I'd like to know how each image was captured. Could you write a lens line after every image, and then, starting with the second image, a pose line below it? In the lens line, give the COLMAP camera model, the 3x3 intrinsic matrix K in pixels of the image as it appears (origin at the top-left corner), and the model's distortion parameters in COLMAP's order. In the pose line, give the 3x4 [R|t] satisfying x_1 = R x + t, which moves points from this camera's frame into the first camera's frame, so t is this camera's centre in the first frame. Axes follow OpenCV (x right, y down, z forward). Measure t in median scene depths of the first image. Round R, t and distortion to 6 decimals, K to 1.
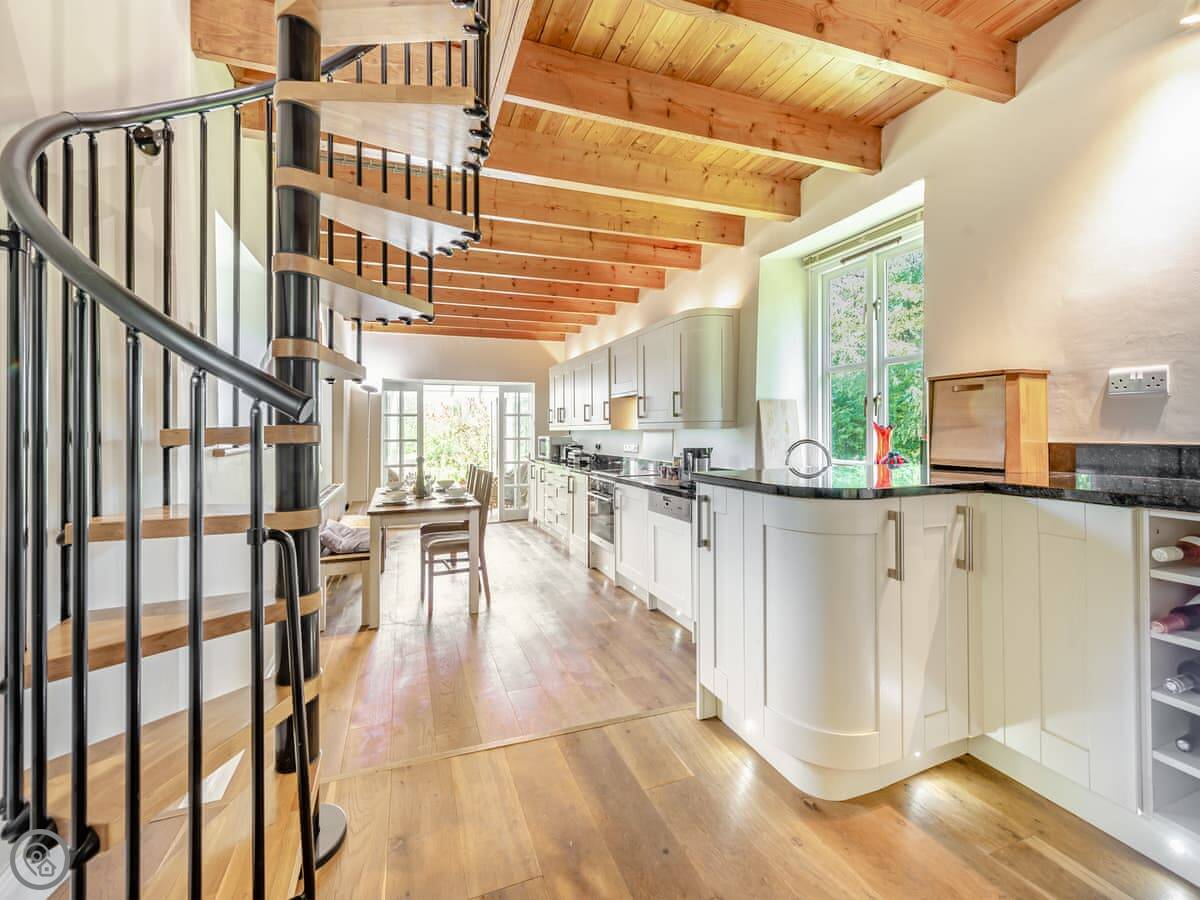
lens RADIAL K [[478.7, 0, 600.7], [0, 478.7, 439.0], [0, 0, 1]] dist [0.019272, -0.005973]
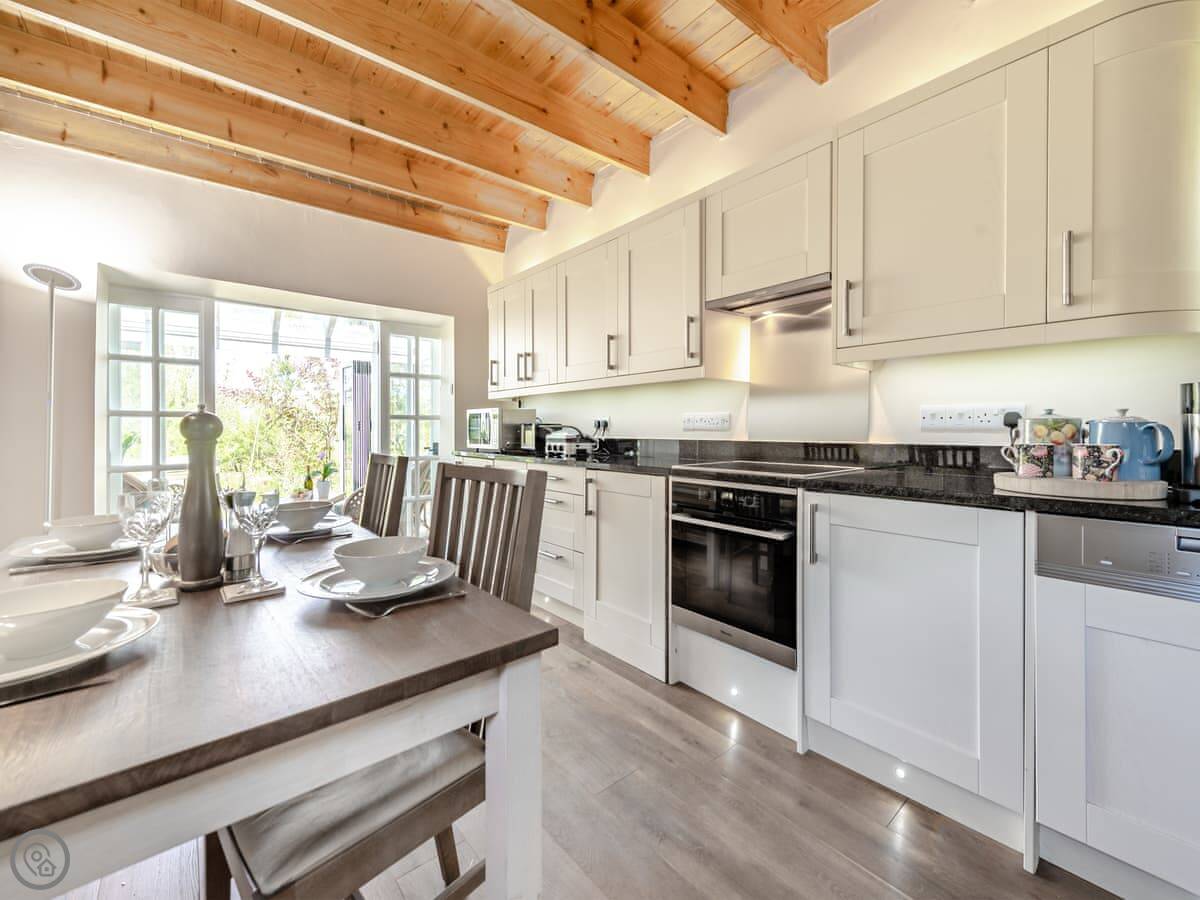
lens RADIAL K [[478.7, 0, 600.7], [0, 478.7, 439.0], [0, 0, 1]] dist [0.019272, -0.005973]
pose [[0.949098, -0.007244, 0.314898, -0.167354], [0.009037, 0.999950, -0.004236, 0.032644], [-0.314852, 0.006867, 0.949116, 0.449587]]
